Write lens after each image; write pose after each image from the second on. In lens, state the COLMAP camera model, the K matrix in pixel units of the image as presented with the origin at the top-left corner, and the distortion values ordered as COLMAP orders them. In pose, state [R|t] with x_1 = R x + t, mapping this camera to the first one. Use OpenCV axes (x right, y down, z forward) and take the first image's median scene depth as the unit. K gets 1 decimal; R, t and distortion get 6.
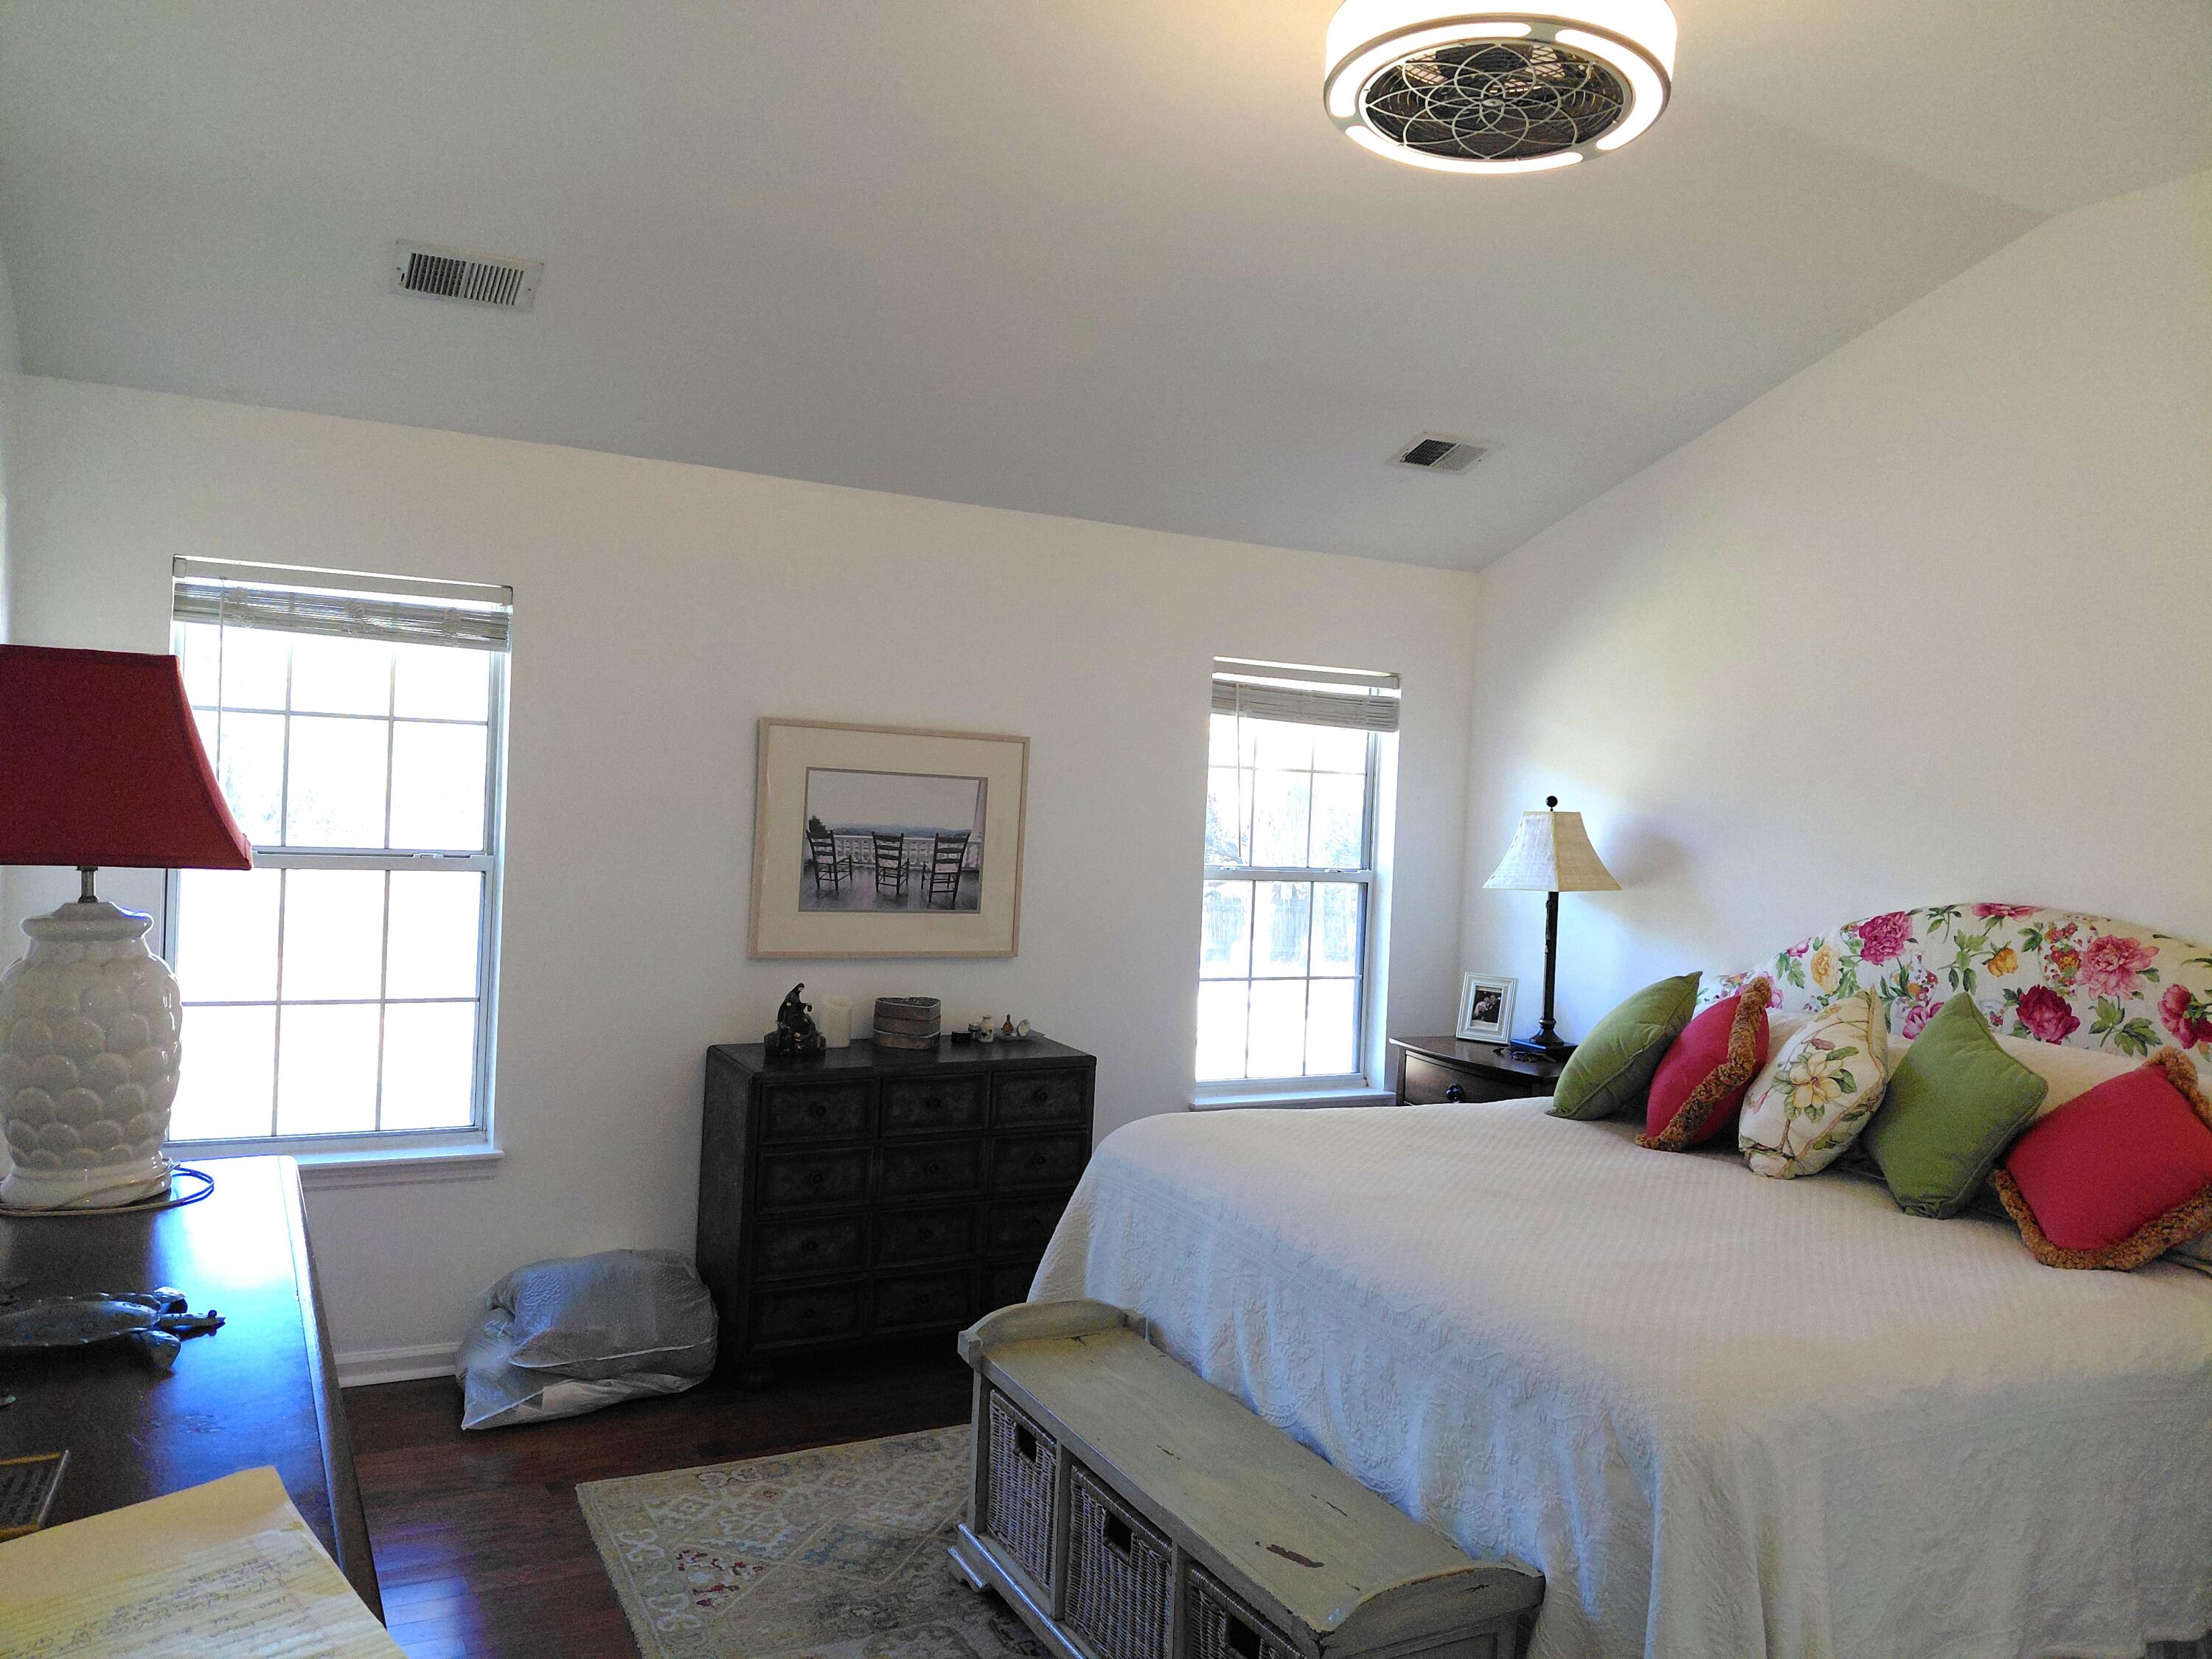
lens RADIAL K [[1642.9, 0, 1120.5], [0, 1642.9, 784.5], [0, 0, 1]] dist [0.055462, -0.107612]
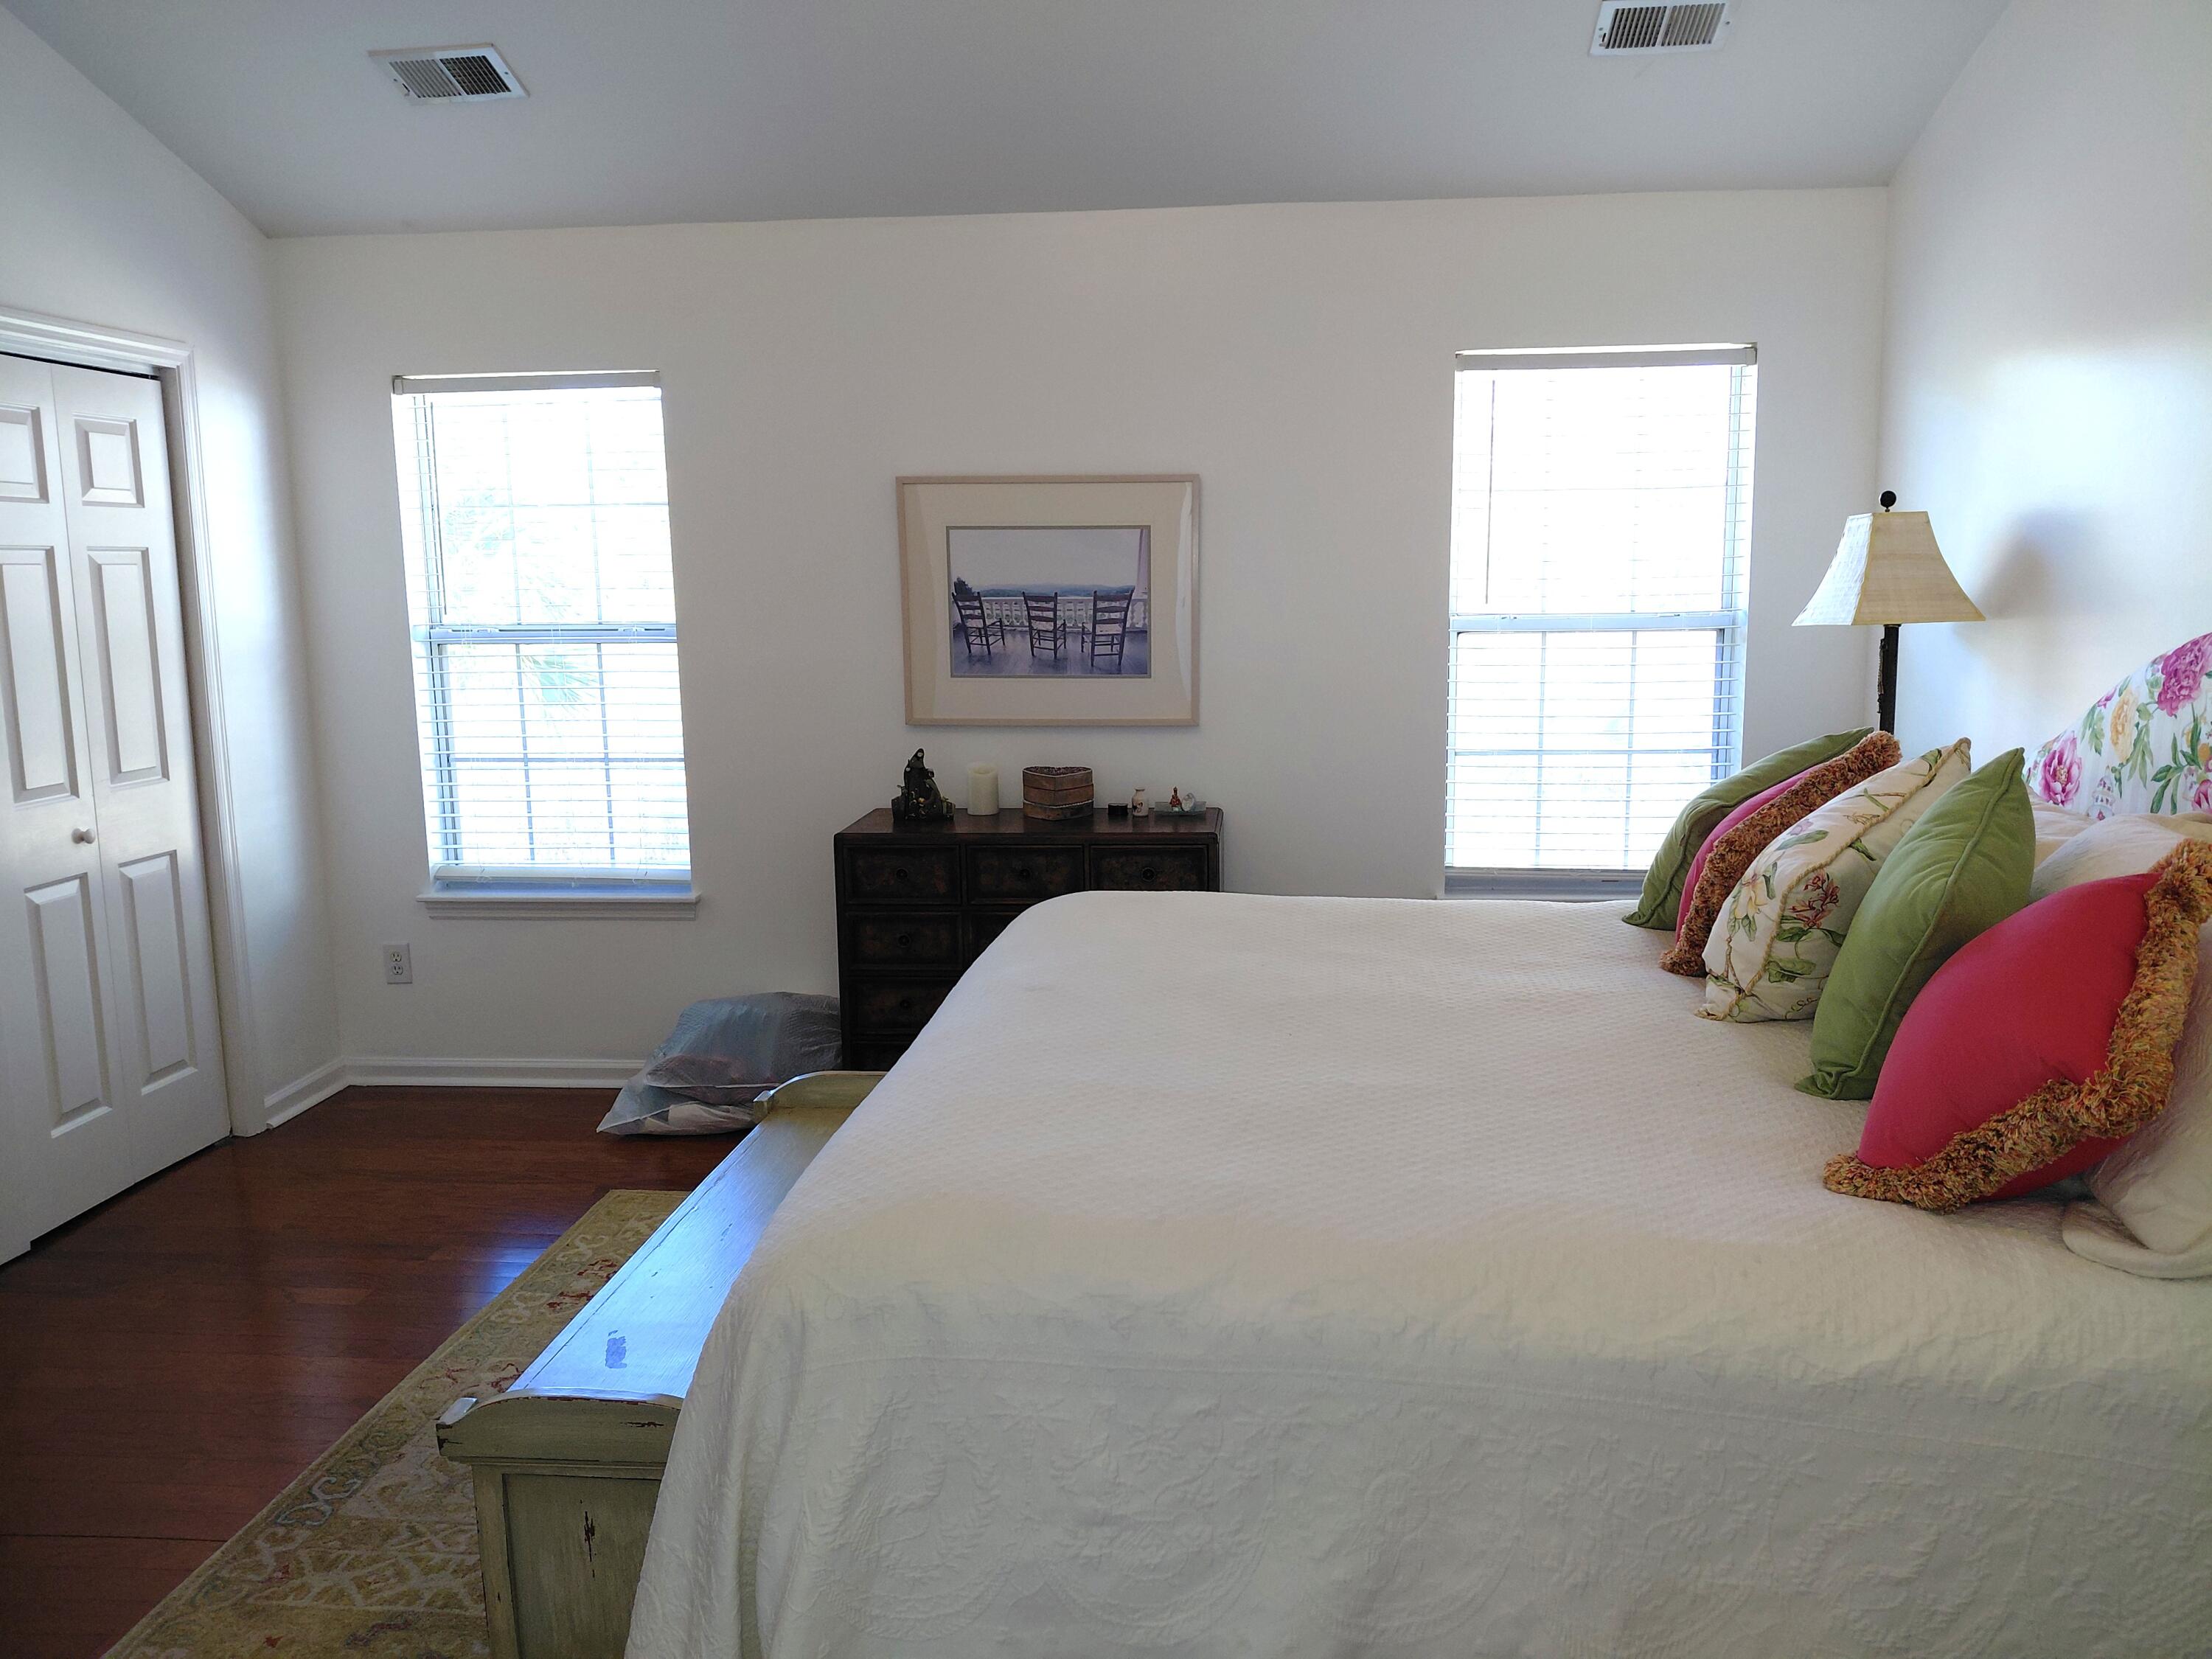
lens RADIAL K [[1642.9, 0, 1183.8], [0, 1642.9, 832.8], [0, 0, 1]] dist [0.055462, -0.107612]
pose [[0.833233, 0.027197, -0.552252, 0.510130], [0.057264, 0.989174, 0.135115, 0.048084], [0.549948, -0.144207, 0.822655, 0.278323]]
